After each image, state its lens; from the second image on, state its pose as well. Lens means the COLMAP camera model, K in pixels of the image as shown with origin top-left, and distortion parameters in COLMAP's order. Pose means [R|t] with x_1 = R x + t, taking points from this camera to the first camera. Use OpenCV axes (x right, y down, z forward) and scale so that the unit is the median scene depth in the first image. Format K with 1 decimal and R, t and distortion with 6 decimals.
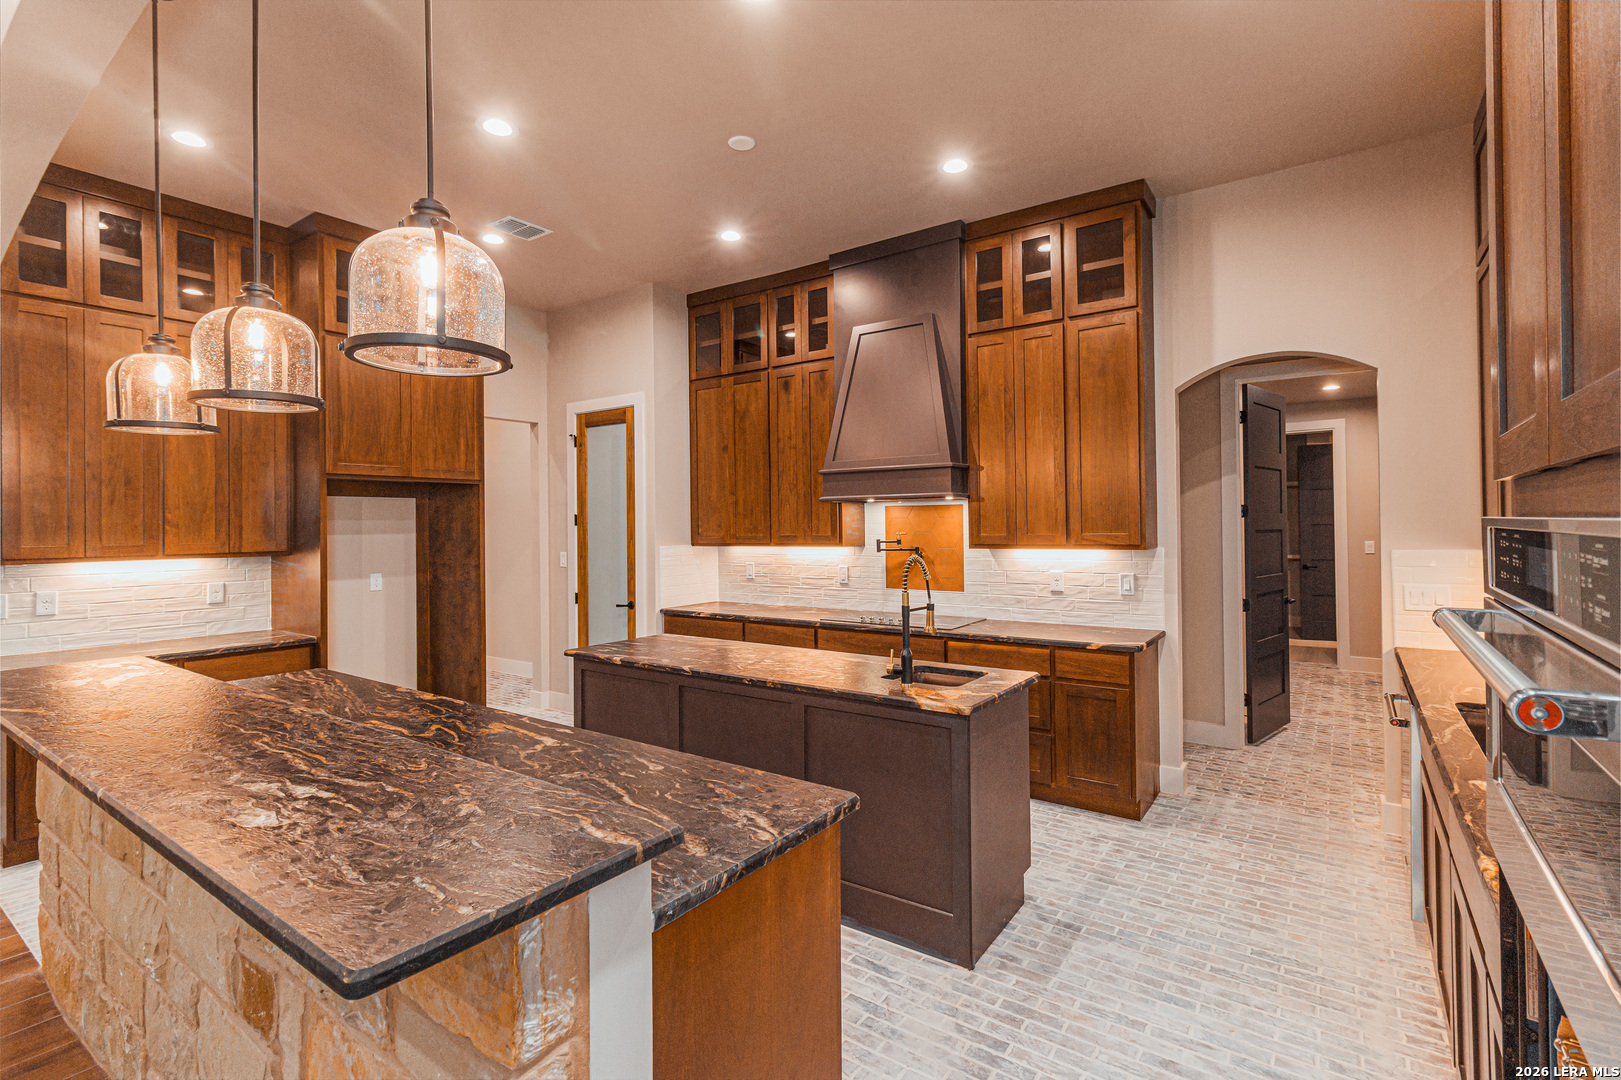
lens RADIAL K [[764.5, 0, 797.1], [0, 764.5, 524.6], [0, 0, 1]] dist [0.003419, 0.000198]
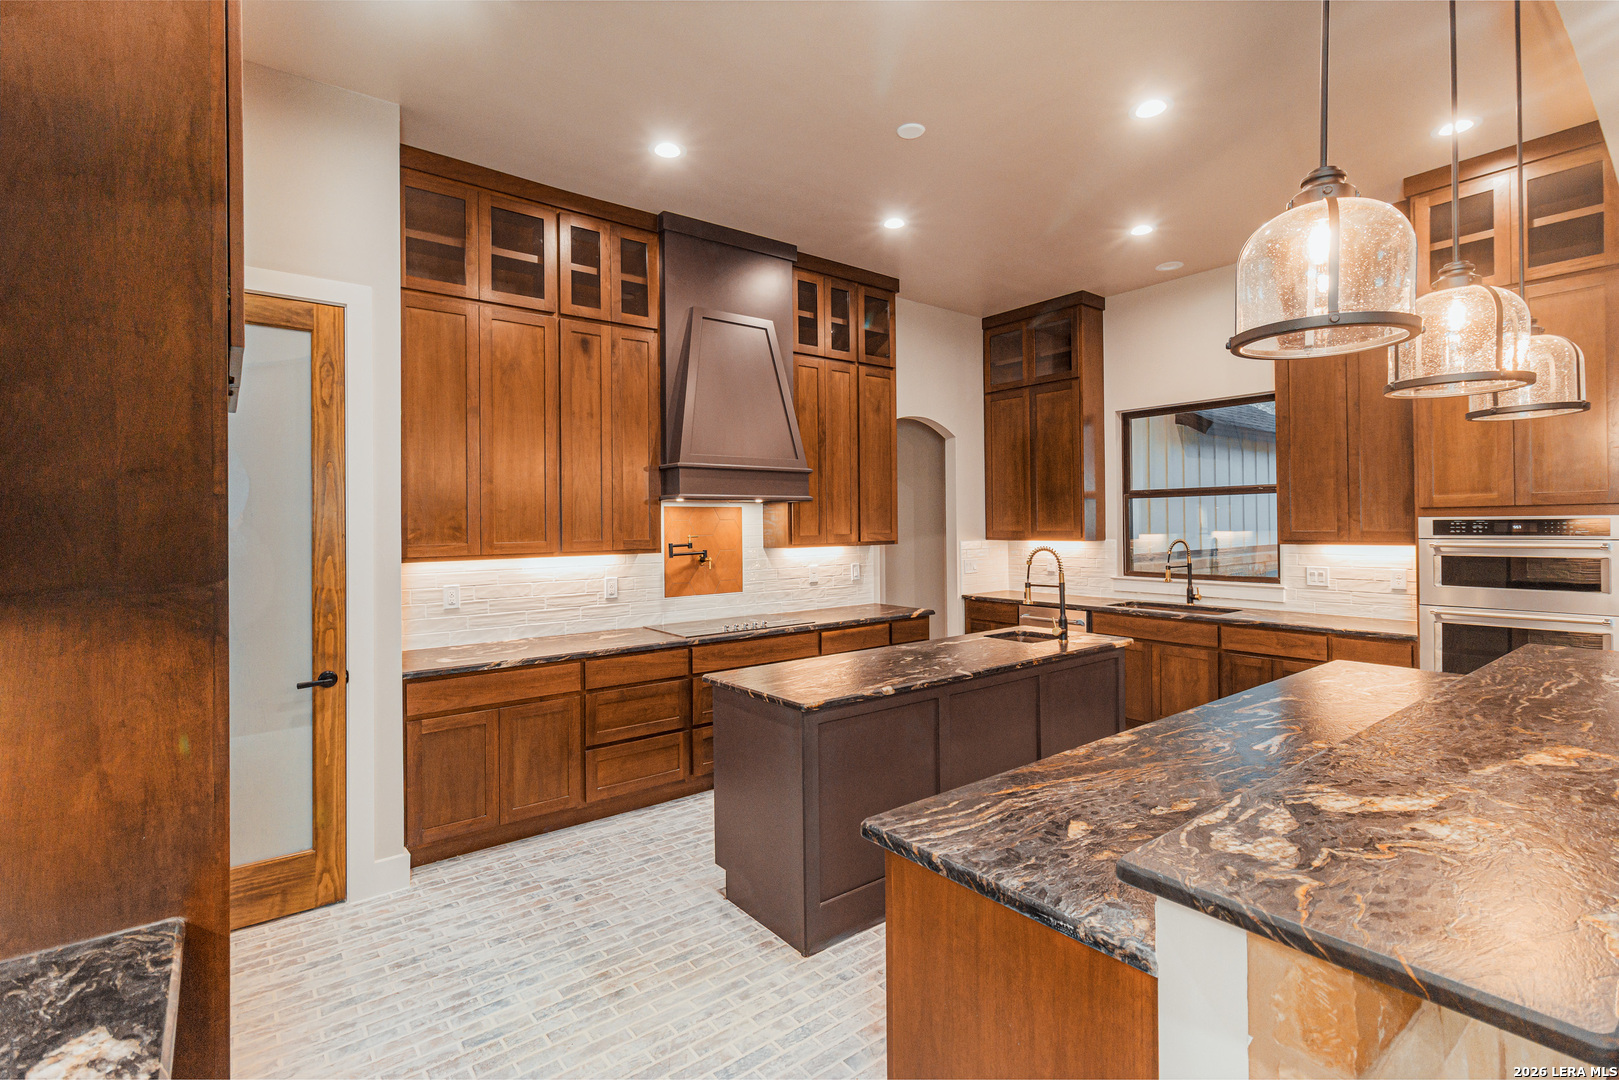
lens RADIAL K [[763.6, 0, 809.4], [0, 763.6, 523.8], [0, 0, 1]] dist [0.003419, 0.000198]
pose [[0.281230, 0.009072, 0.959597, -0.733835], [0.012507, 0.999836, -0.013117, 0.010665], [-0.959559, 0.015691, 0.281071, 0.615617]]
